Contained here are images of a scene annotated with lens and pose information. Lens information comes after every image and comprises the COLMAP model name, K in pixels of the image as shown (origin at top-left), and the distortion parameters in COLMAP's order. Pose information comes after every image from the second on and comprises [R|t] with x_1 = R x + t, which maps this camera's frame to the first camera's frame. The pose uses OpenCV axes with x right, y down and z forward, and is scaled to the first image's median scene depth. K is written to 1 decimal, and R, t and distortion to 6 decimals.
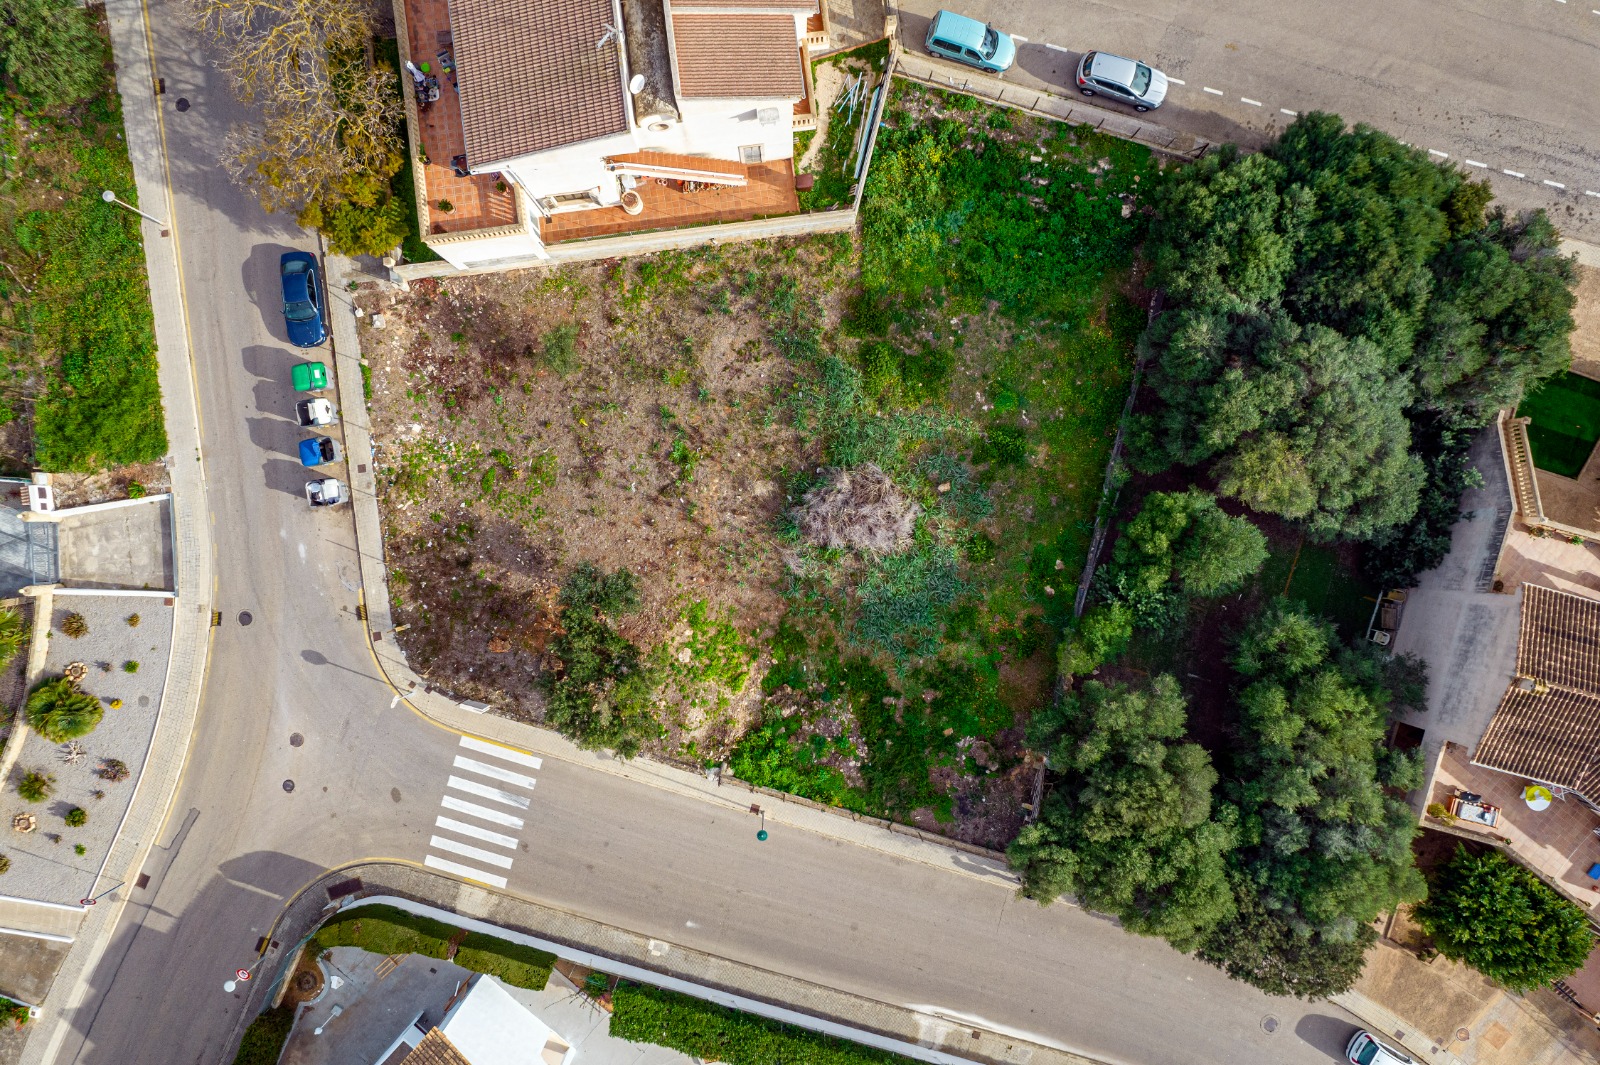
lens RADIAL K [[1012.4, 0, 800.0], [0, 1012.4, 532.5], [0, 0, 1]] dist [-0.074390, 0.060331]
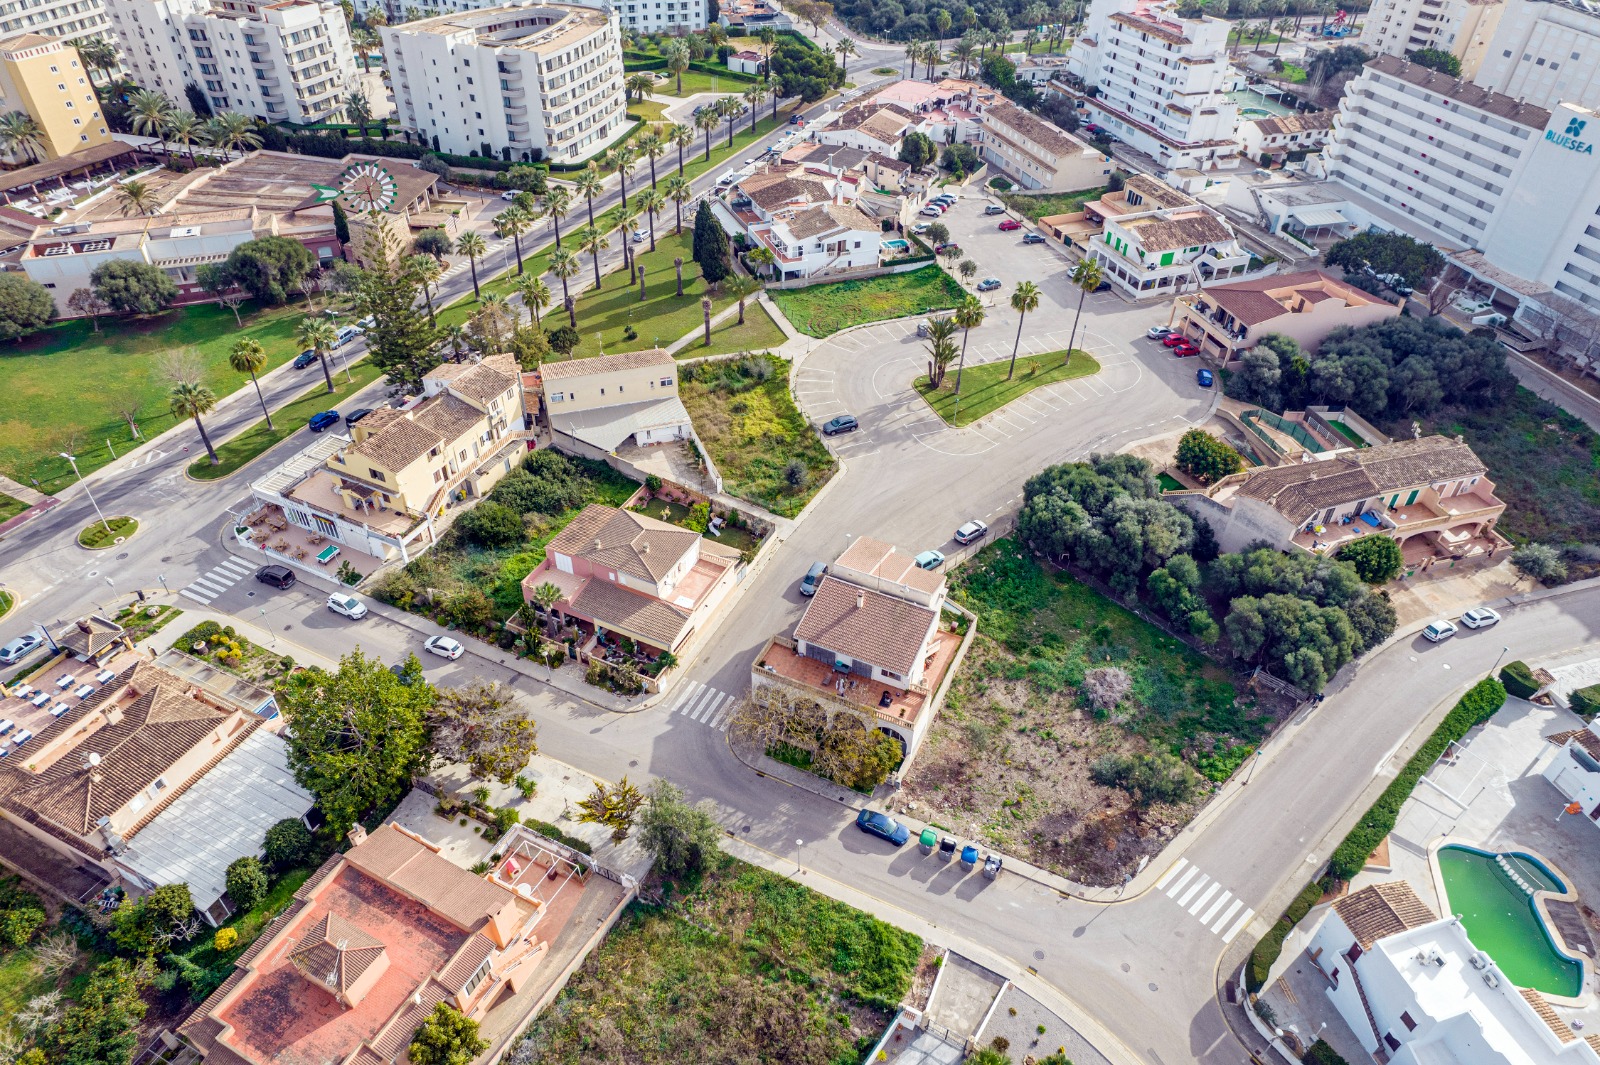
lens RADIAL K [[1012.4, 0, 800.0], [0, 1012.4, 532.5], [0, 0, 1]] dist [-0.074390, 0.060331]
pose [[0.537767, -0.532360, 0.653758, -1.443995], [0.843083, 0.343473, -0.413809, 0.191608], [-0.004253, 0.773705, 0.633532, -0.504996]]
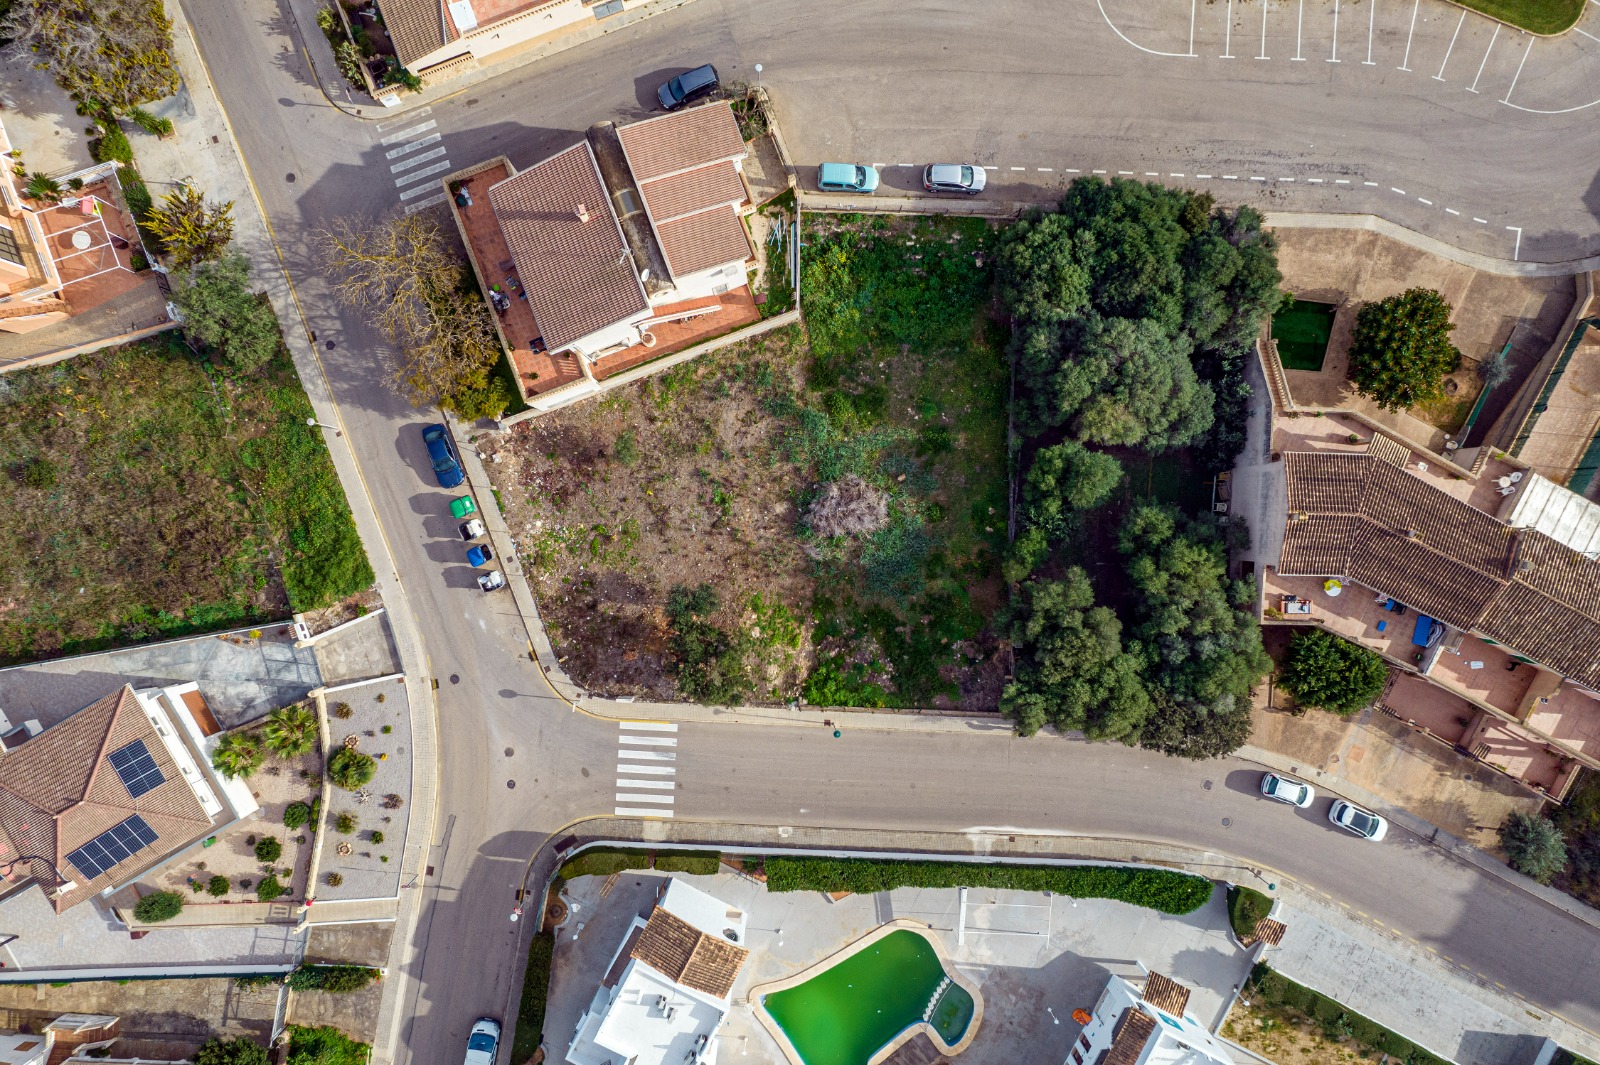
lens RADIAL K [[1012.4, 0, 800.0], [0, 1012.4, 532.5], [0, 0, 1]] dist [-0.074390, 0.060331]
pose [[0.971870, -0.235465, 0.004924, -0.025963], [0.235422, 0.971860, 0.008012, -0.014656], [-0.006672, -0.006627, 0.999956, -0.468111]]
